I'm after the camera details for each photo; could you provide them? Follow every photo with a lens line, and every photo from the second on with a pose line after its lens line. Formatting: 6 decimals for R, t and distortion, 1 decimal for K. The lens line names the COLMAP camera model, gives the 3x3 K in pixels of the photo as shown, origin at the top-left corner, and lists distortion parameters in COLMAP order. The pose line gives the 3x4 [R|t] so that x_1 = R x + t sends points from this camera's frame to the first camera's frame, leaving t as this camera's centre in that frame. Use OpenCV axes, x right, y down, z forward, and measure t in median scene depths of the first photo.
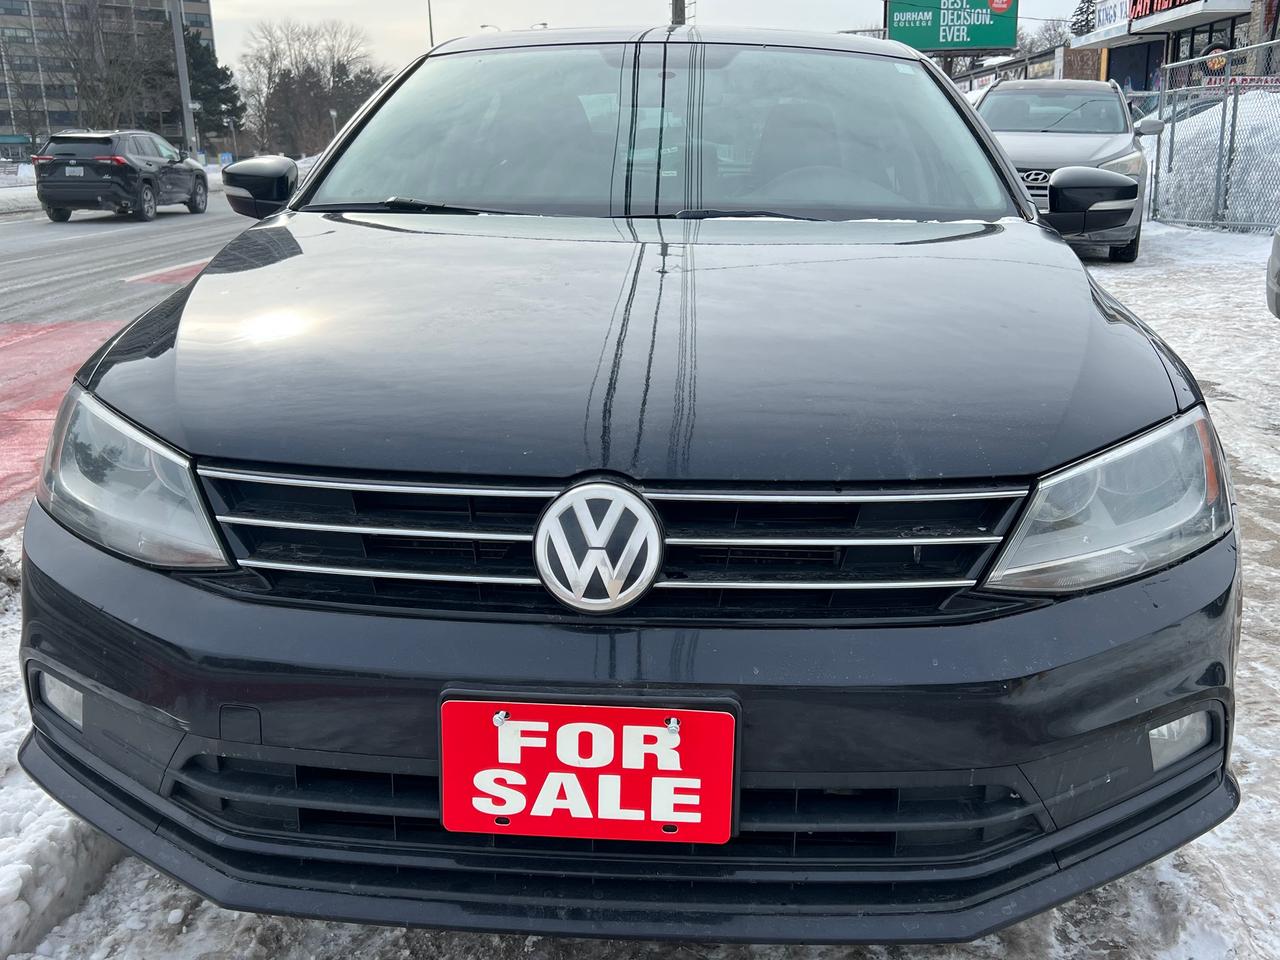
lens RADIAL K [[1275.5, 0, 640.1], [0, 1275.5, 479.3], [0, 0, 1]] dist [0.073267, 0.000000]
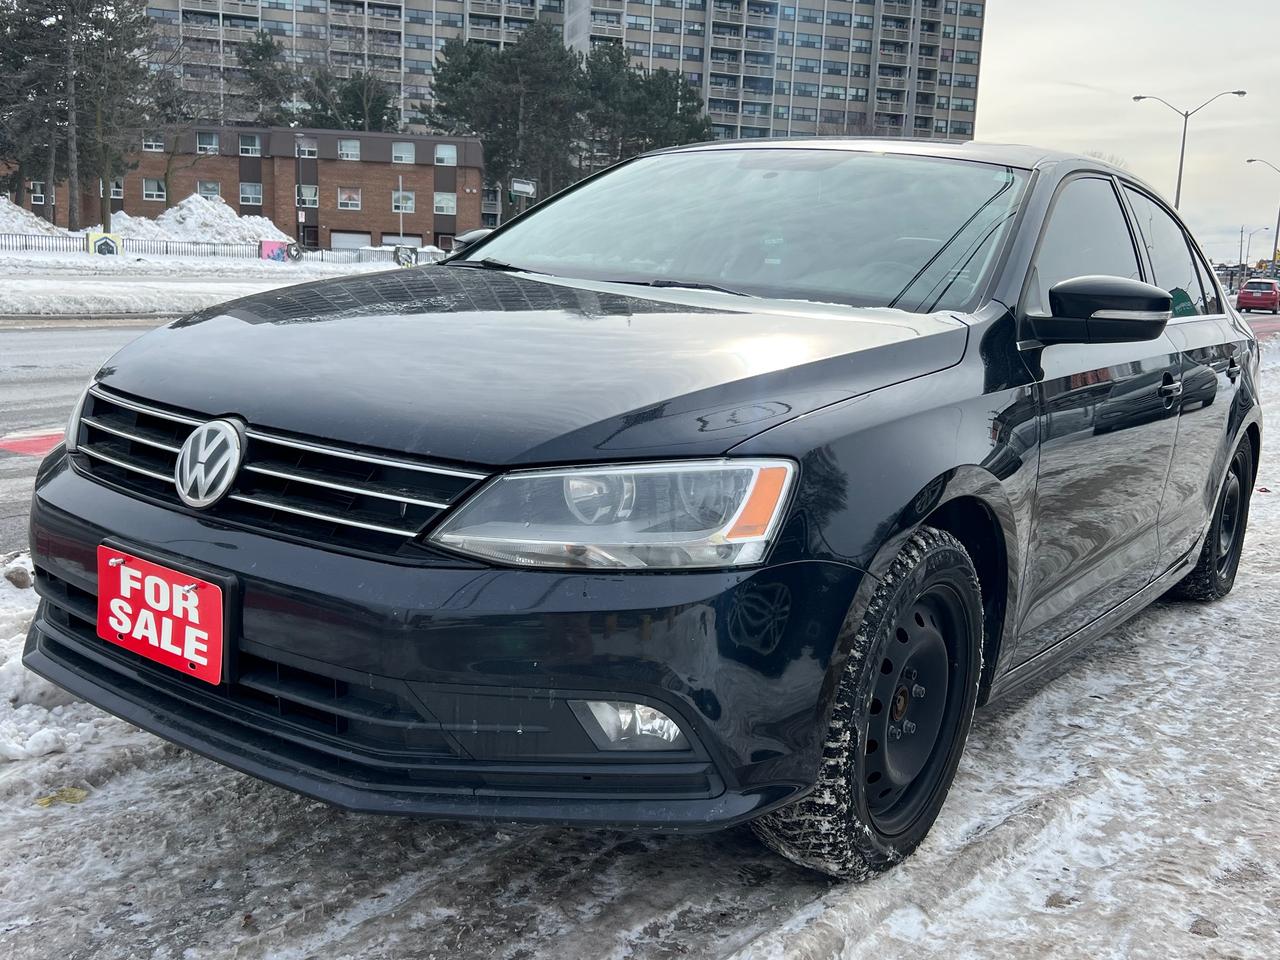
lens RADIAL K [[1275.5, 0, 639.8], [0, 1275.5, 481.0], [0, 0, 1]] dist [0.073267, 0.000000]
pose [[0.845911, 0.149571, -0.511921, 1.118324], [-0.195674, 0.979970, -0.037012, 0.031302], [0.496131, 0.131478, 0.858235, 0.009996]]
